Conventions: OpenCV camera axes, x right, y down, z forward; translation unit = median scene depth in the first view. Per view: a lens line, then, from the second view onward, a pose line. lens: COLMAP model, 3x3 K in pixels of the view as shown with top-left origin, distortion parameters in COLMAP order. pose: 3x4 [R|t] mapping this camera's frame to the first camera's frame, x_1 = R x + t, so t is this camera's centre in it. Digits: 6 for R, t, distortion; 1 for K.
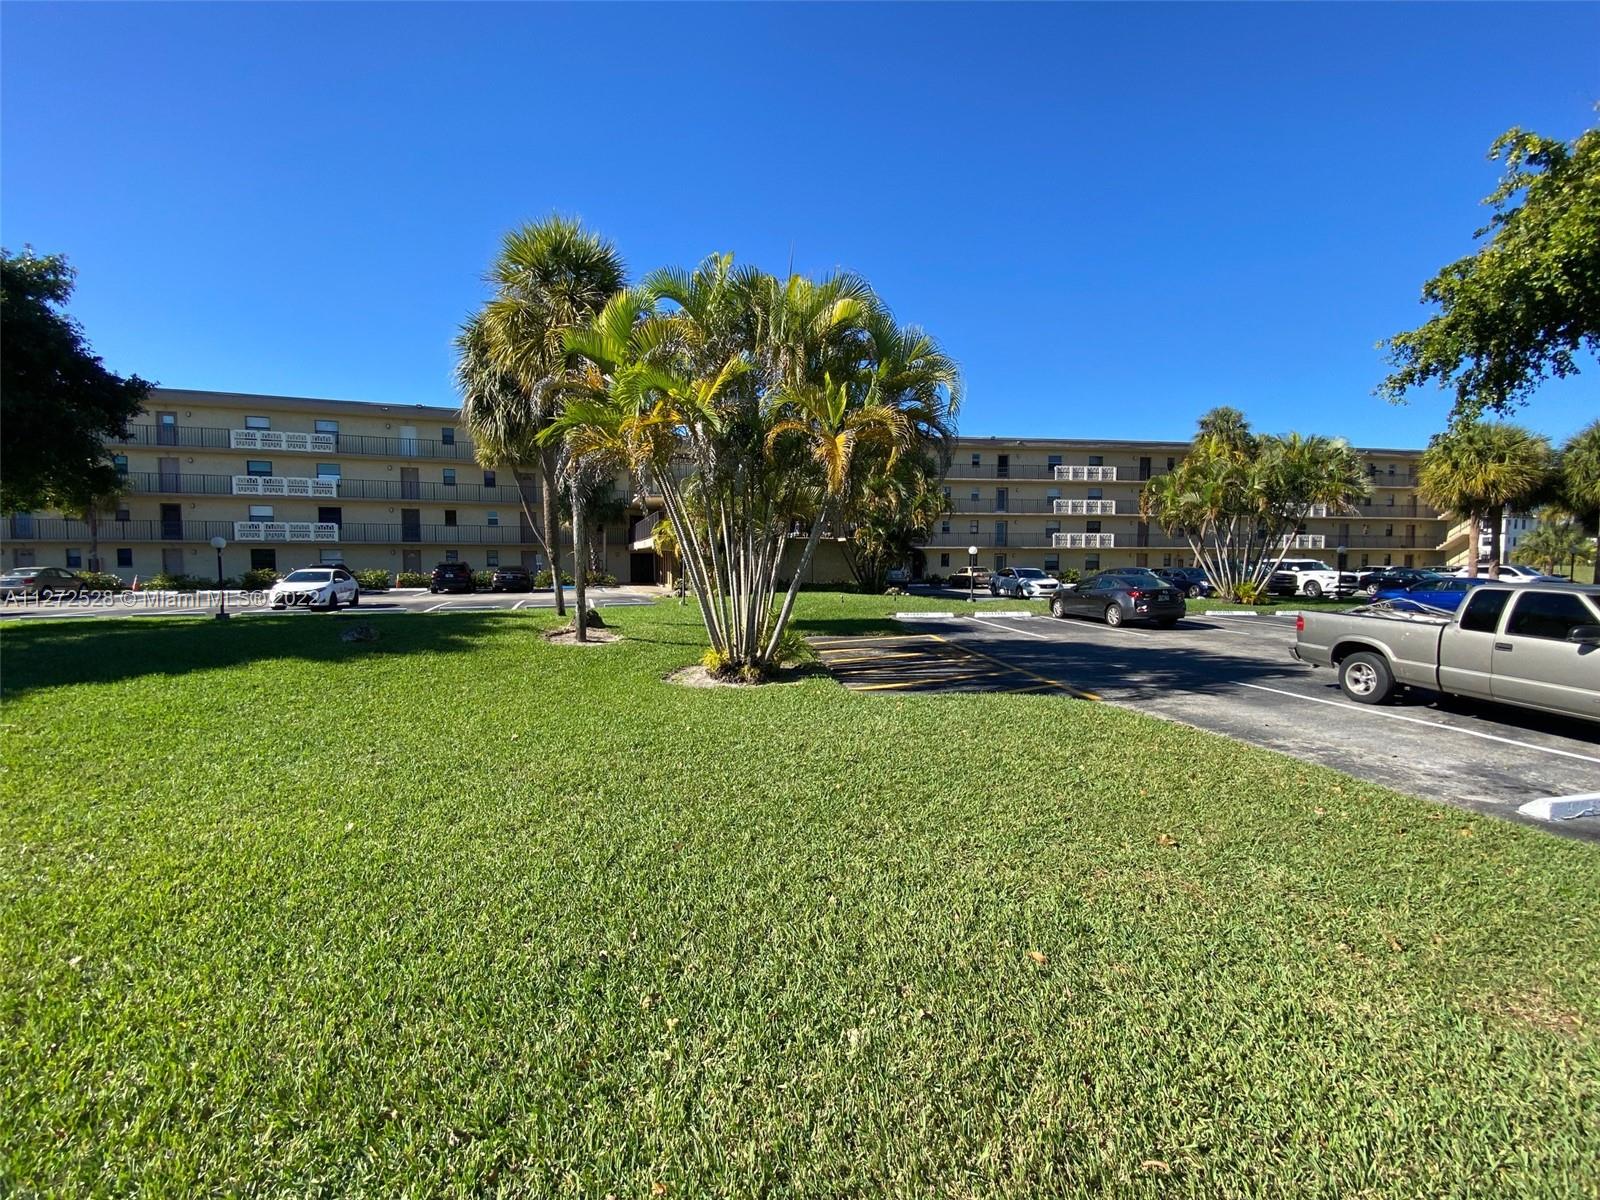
lens RADIAL K [[732.0, 0, 800.0], [0, 732.0, 600.0], [0, 0, 1]] dist [0.043941, -0.043680]
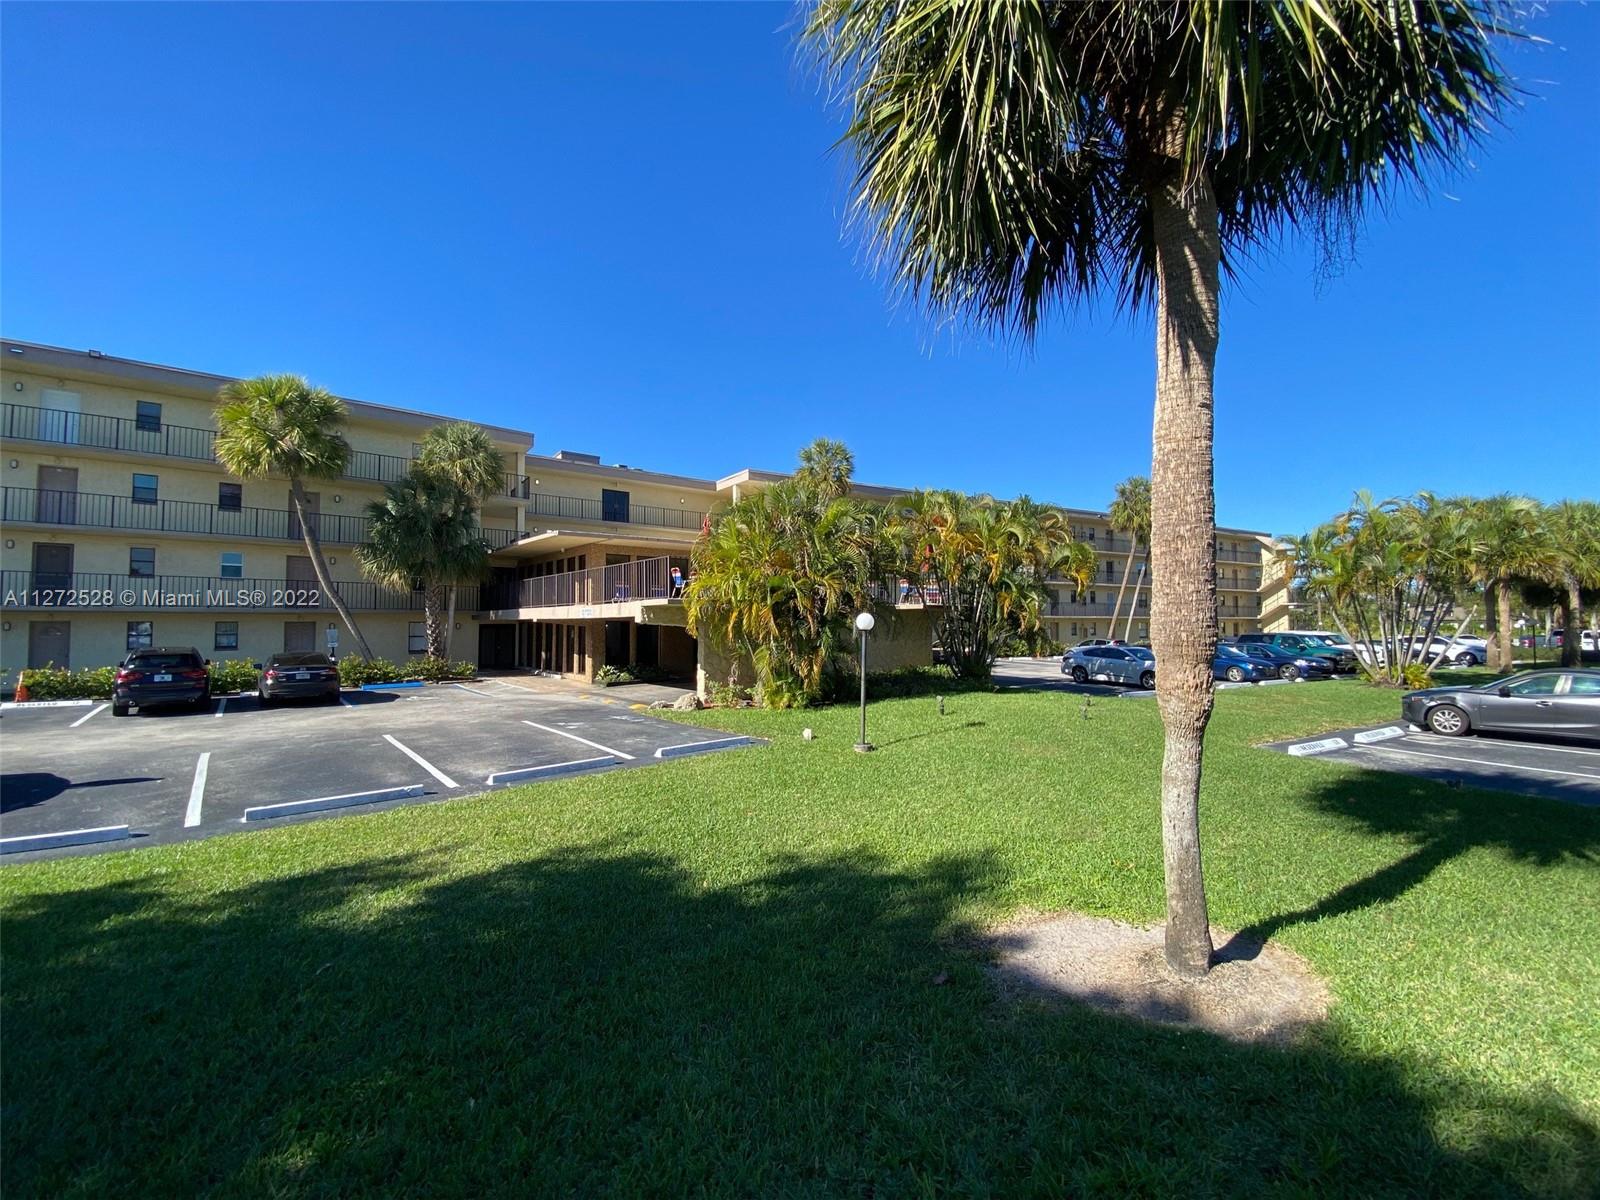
lens RADIAL K [[707.1, 0, 844.8], [0, 707.1, 590.2], [0, 0, 1]] dist [-0.000798, -0.016434]
pose [[0.914385, 0.014107, 0.404601, -0.183167], [0.026193, 0.995237, -0.093895, -0.025903], [-0.403998, 0.096454, 0.909660, 0.290664]]
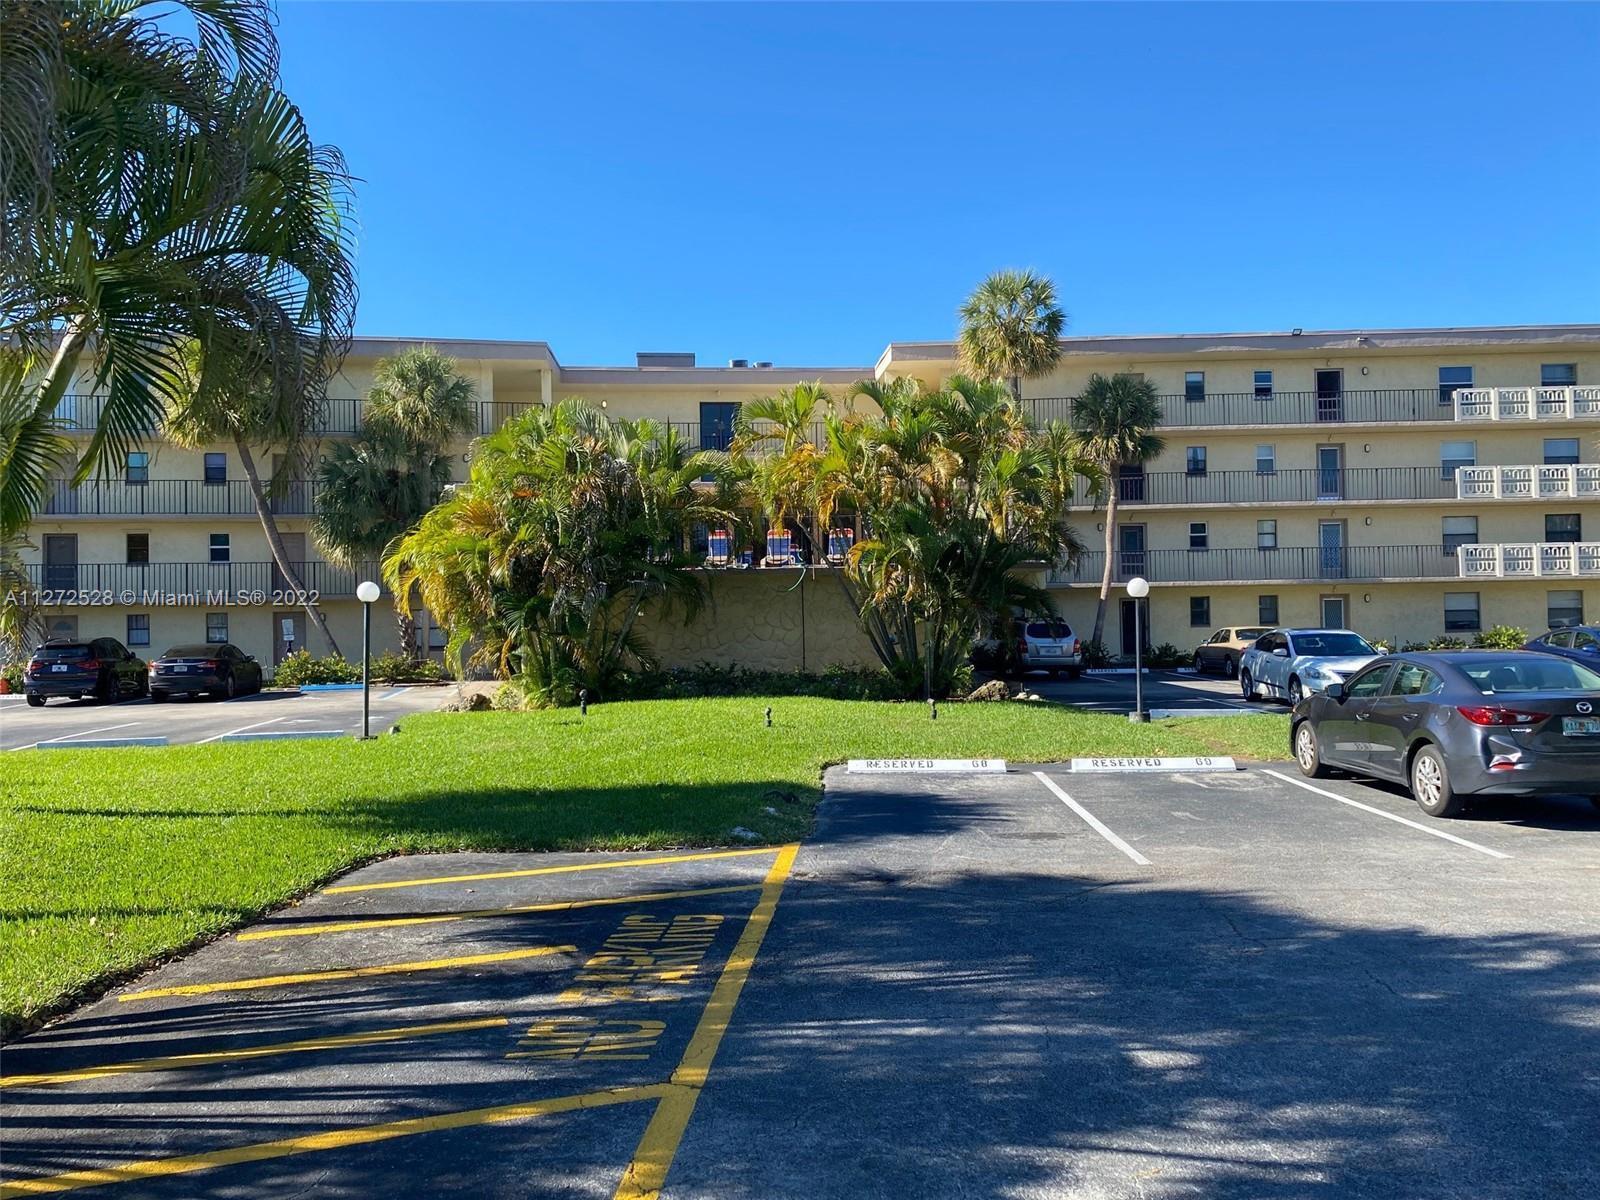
lens RADIAL K [[1384.7, 0, 800.0], [0, 1384.7, 600.0], [0, 0, 1]] dist [-0.006448, -0.002236]
pose [[0.984297, -0.022599, -0.175070, 0.110570], [0.010692, 0.997582, -0.068665, -0.007635], [0.176198, 0.065715, 0.982159, 0.148305]]
